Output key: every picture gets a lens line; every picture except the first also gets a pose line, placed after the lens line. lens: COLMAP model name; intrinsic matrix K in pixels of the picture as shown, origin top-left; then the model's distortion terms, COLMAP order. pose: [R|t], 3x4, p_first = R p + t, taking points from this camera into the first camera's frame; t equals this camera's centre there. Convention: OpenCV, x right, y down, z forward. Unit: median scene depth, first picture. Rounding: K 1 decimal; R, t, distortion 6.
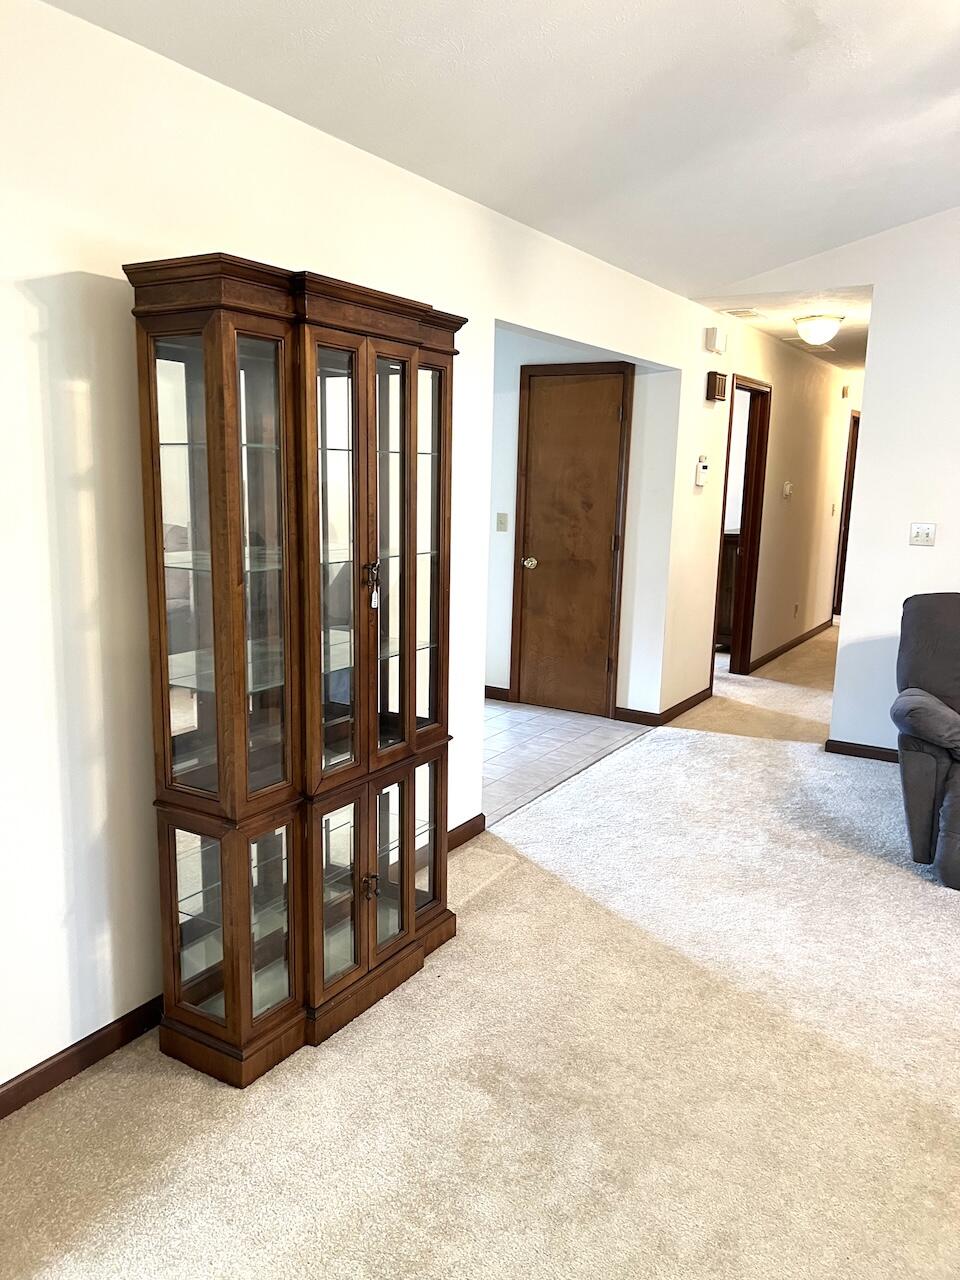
lens RADIAL K [[961.6, 0, 470.9], [0, 961.6, 649.5], [0, 0, 1]] dist [0.008328, 0.004106]
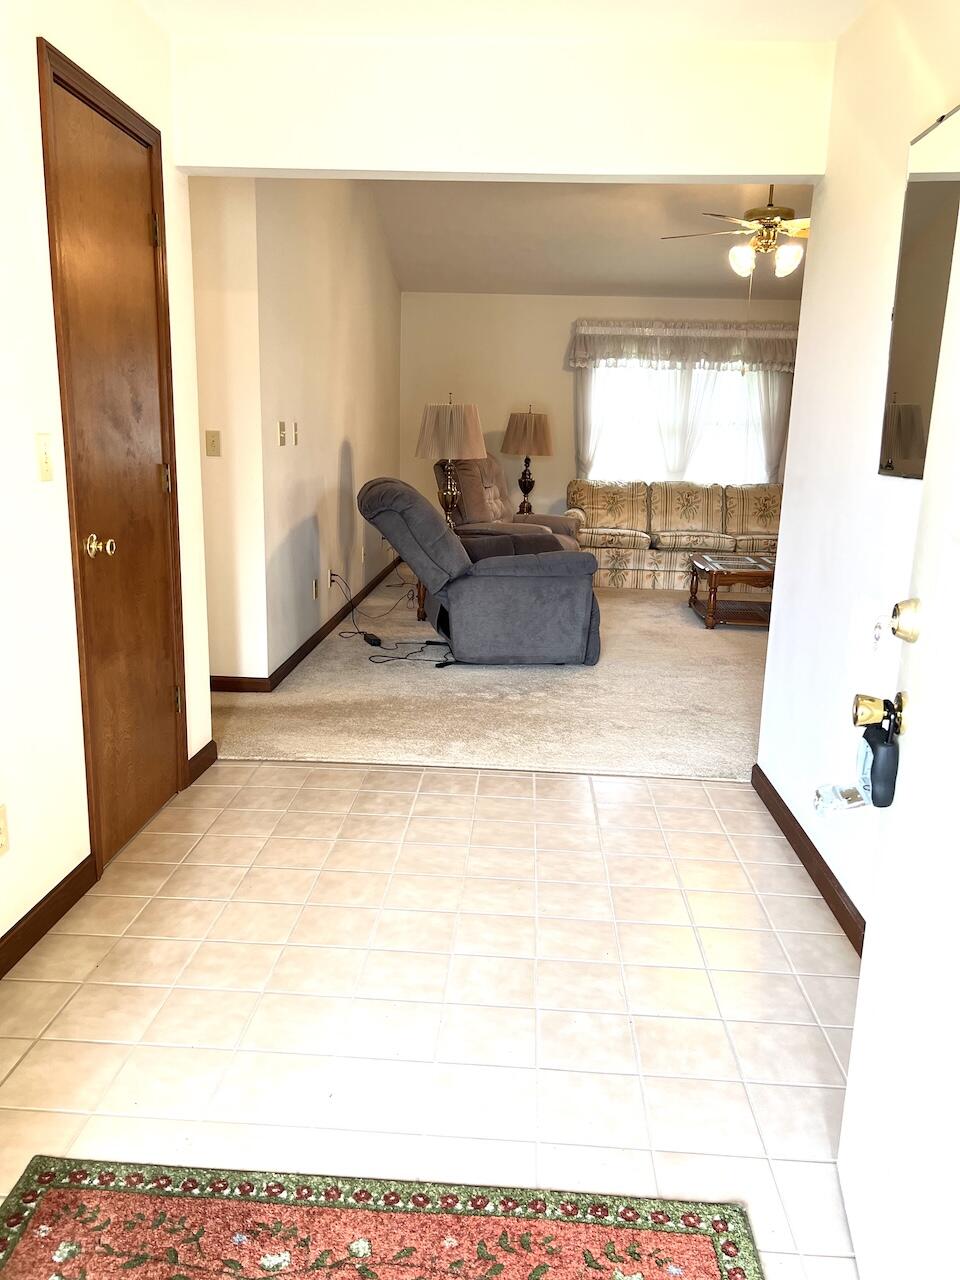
lens RADIAL K [[961.6, 0, 470.9], [0, 961.6, 649.5], [0, 0, 1]] dist [0.008328, 0.004106]
pose [[-0.479718, -0.230038, 0.846731, -0.641847], [0.127545, 0.936488, 0.326684, -0.272996], [-0.868103, 0.264712, -0.419911, 1.697826]]
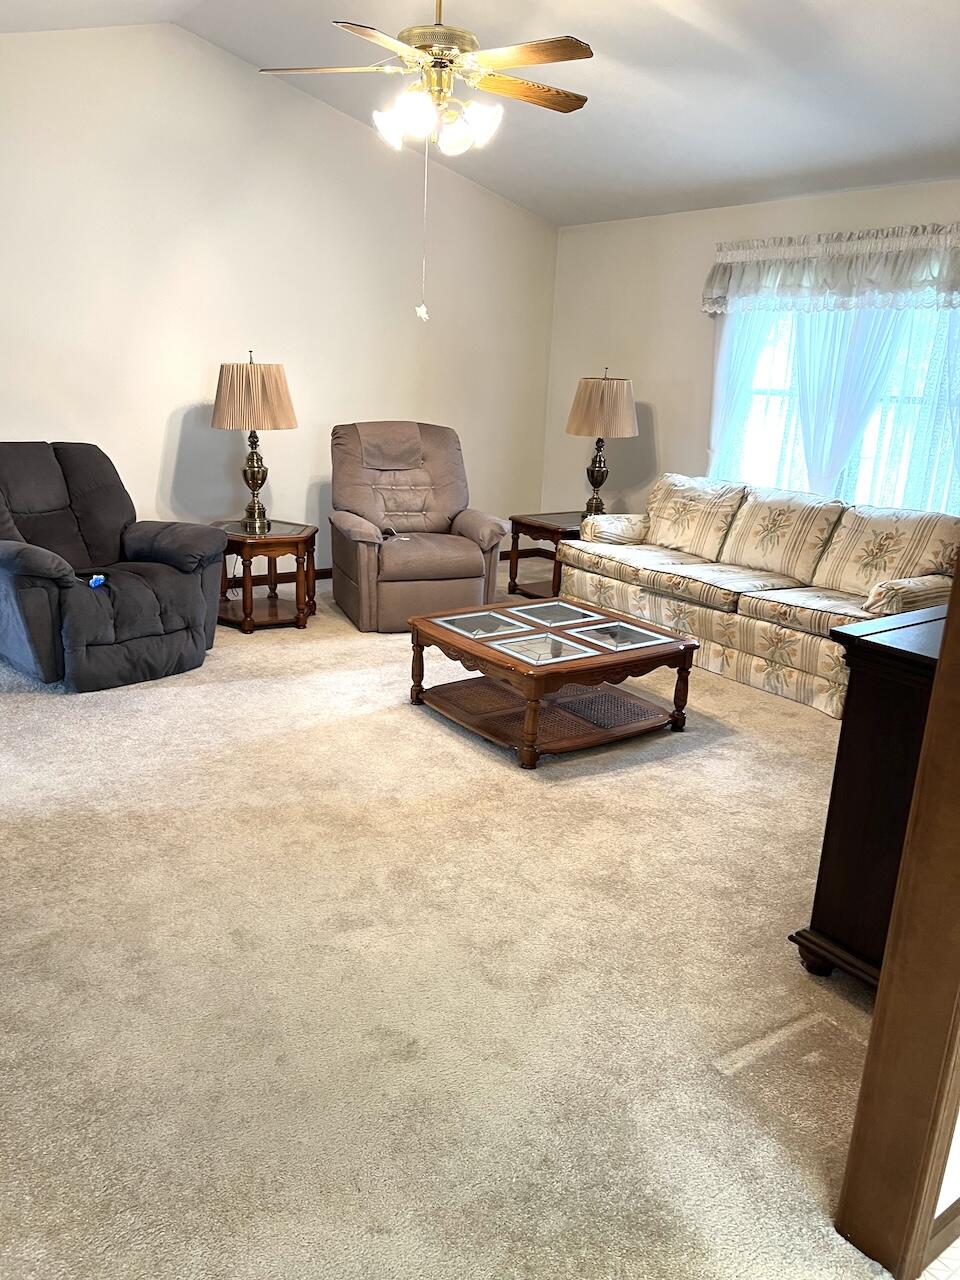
lens RADIAL K [[961.6, 0, 470.9], [0, 961.6, 649.5], [0, 0, 1]] dist [0.008328, 0.004106]
pose [[0.369992, -0.270229, 0.888865, -0.367870], [0.141182, 0.962005, 0.233698, -0.014561], [-0.918245, 0.039025, 0.394086, 0.091642]]
